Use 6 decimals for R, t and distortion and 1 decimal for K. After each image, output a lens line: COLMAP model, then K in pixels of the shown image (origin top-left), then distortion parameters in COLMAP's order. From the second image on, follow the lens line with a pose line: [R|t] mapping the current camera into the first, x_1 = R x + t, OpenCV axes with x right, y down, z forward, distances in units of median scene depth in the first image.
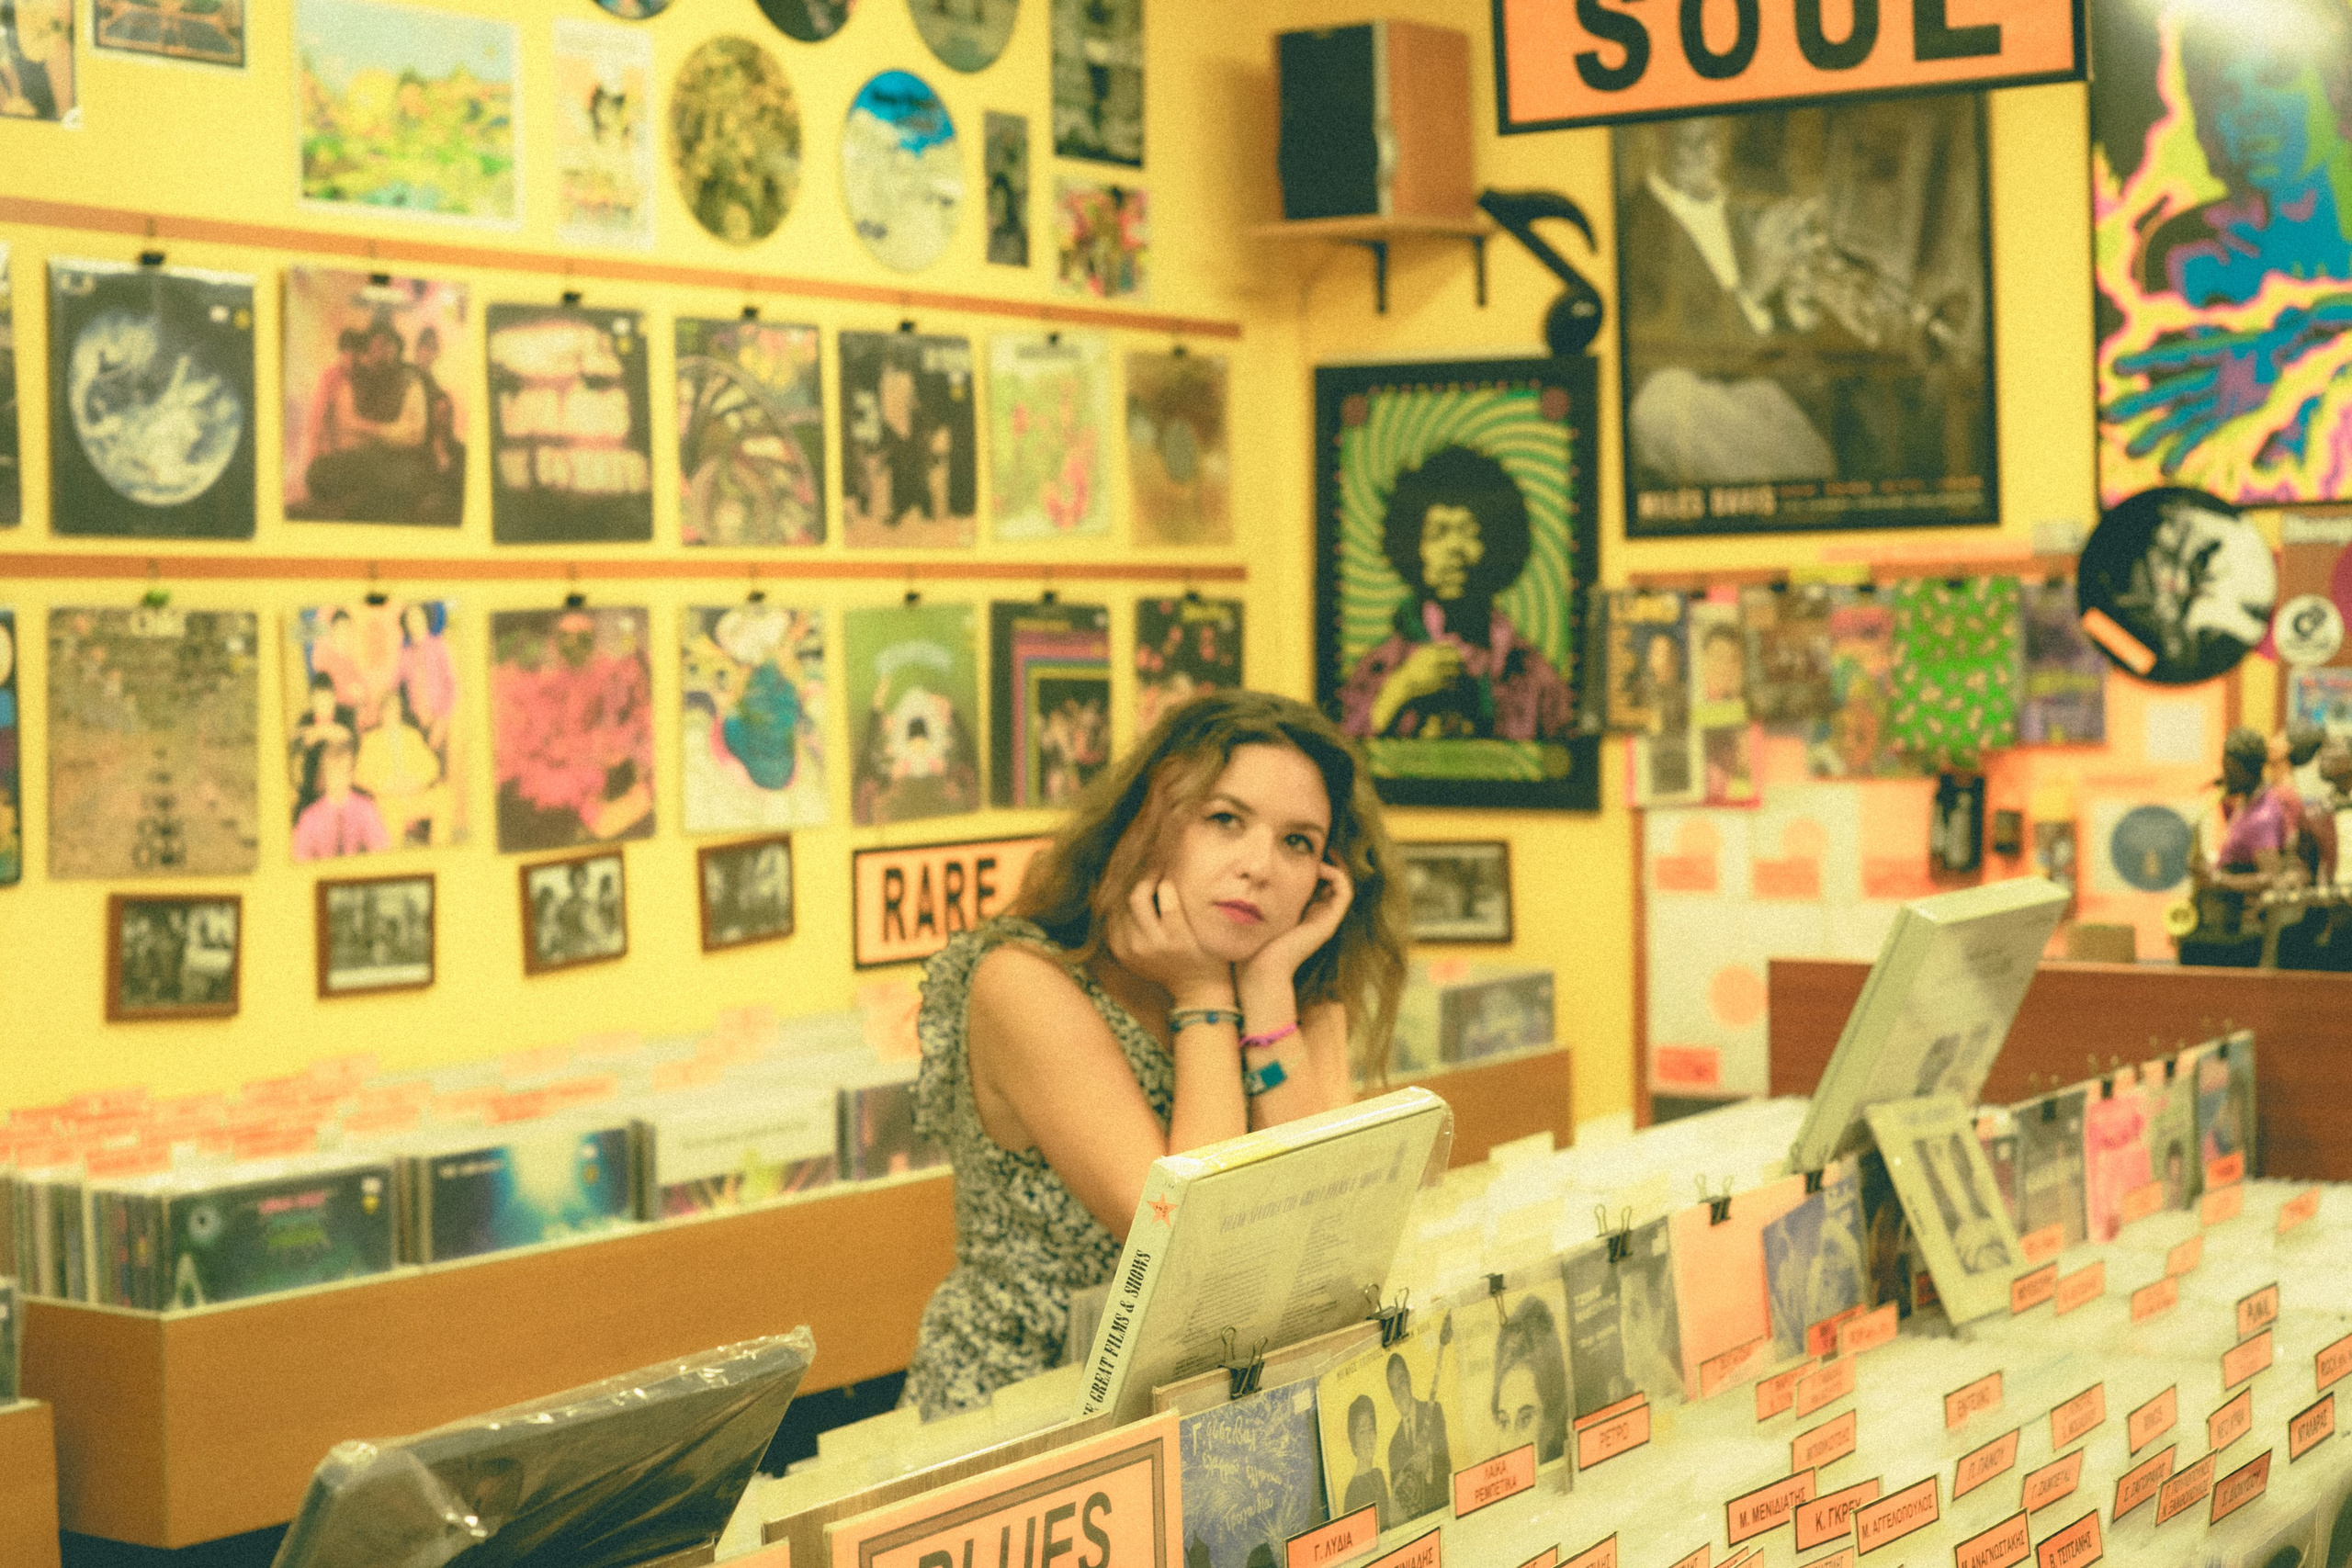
lens RADIAL K [[4072.3, 0, 1177.8], [0, 4072.3, 780.0], [0, 0, 1]] dist [-0.074815, 0.000000]
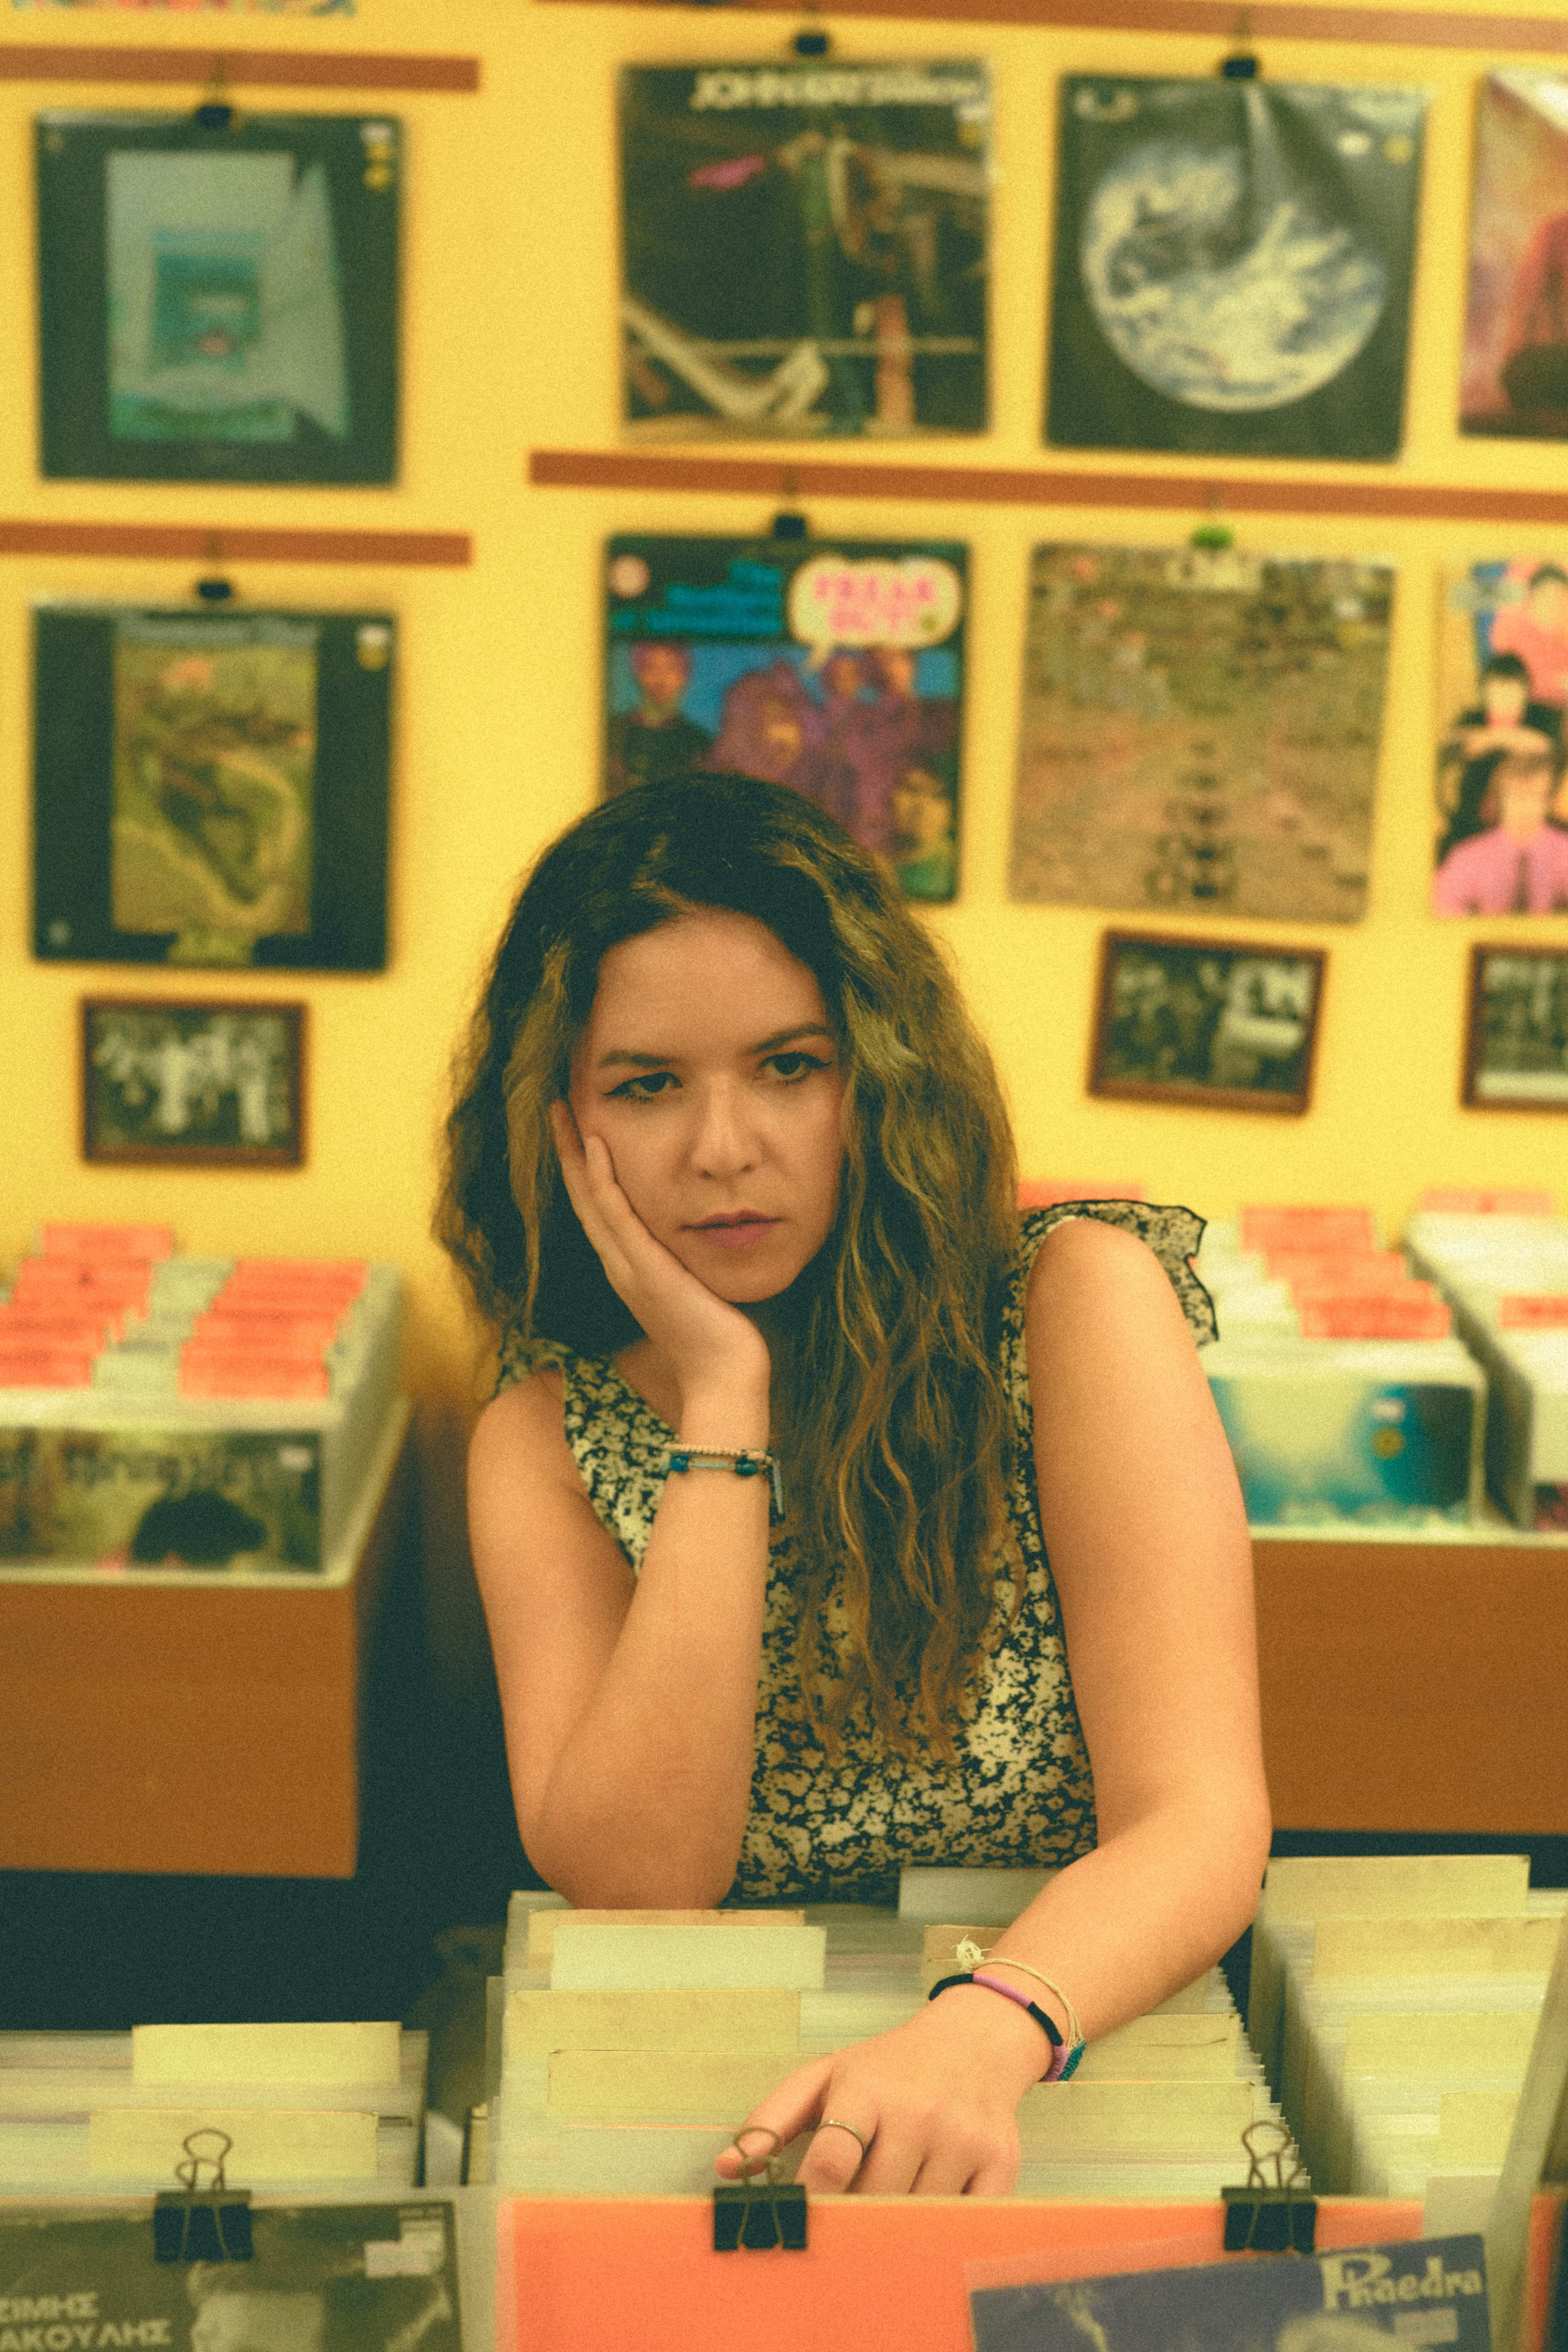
lens RADIAL K [[4072.7, 0, 785.9], [0, 4072.7, 1160.5], [0, 0, 1]] dist [-0.074815, 0.000000]
pose [[0.576234, 0.180967, -0.796998, 0.297805], [-0.069056, 0.982471, 0.173153, -0.053665], [0.814362, -0.044739, 0.578630, 0.482786]]
